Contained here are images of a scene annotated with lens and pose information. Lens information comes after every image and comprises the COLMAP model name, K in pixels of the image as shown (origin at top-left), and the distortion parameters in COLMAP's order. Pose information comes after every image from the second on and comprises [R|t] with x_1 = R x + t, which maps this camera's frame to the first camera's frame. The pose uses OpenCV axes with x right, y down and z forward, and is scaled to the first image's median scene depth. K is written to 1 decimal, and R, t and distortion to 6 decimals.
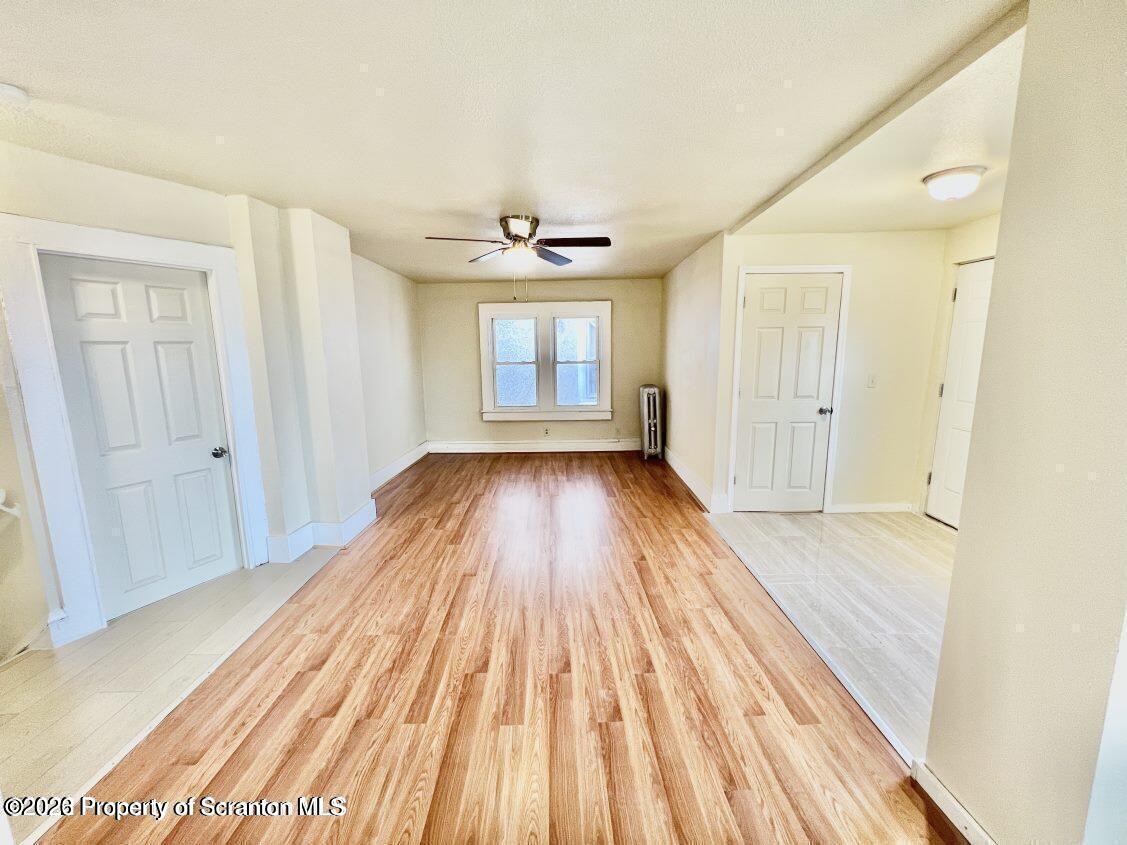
lens RADIAL K [[451.5, 0, 559.7], [0, 451.5, 425.2], [0, 0, 1]] dist [0.001019, 0.000658]
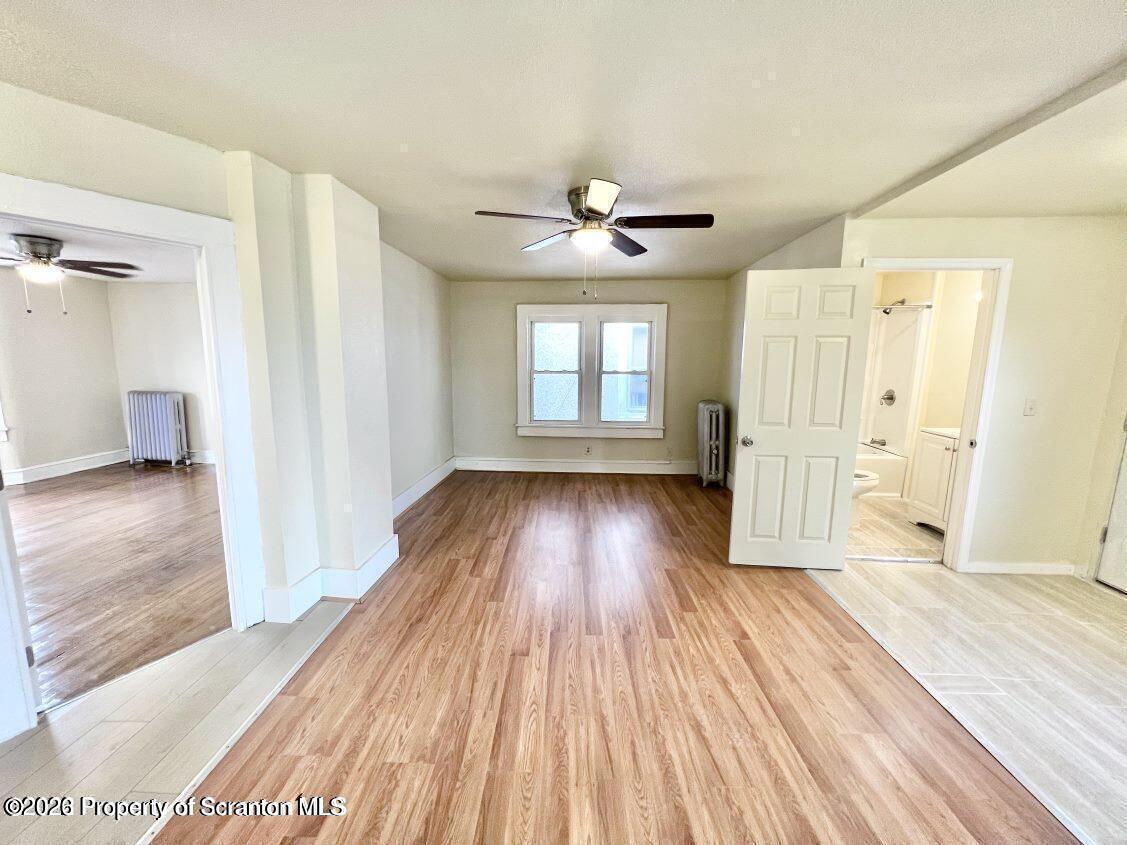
lens RADIAL K [[451.5, 0, 559.2], [0, 451.5, 424.6], [0, 0, 1]] dist [0.001019, 0.000658]
pose [[0.998966, 0.026666, -0.036822, -0.117575], [-0.027248, 0.999510, -0.015405, -0.042836], [0.036393, 0.016393, 0.999203, 0.239657]]
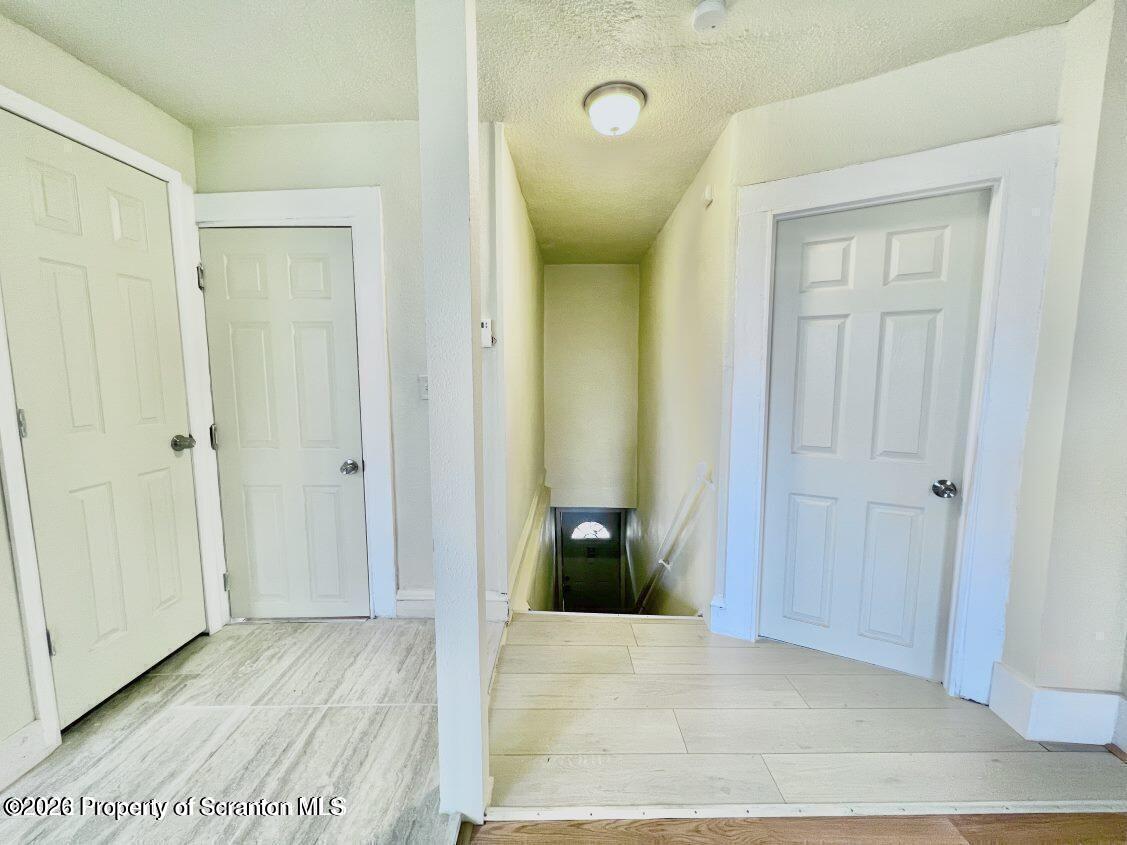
lens RADIAL K [[451.5, 0, 562.7], [0, 451.5, 418.7], [0, 0, 1]] dist [0.001019, 0.000658]
pose [[-0.008033, 0.123096, -0.992362, -0.144871], [-0.161679, 0.979177, 0.122769, -0.024081], [0.986811, 0.161431, 0.012036, 0.451301]]
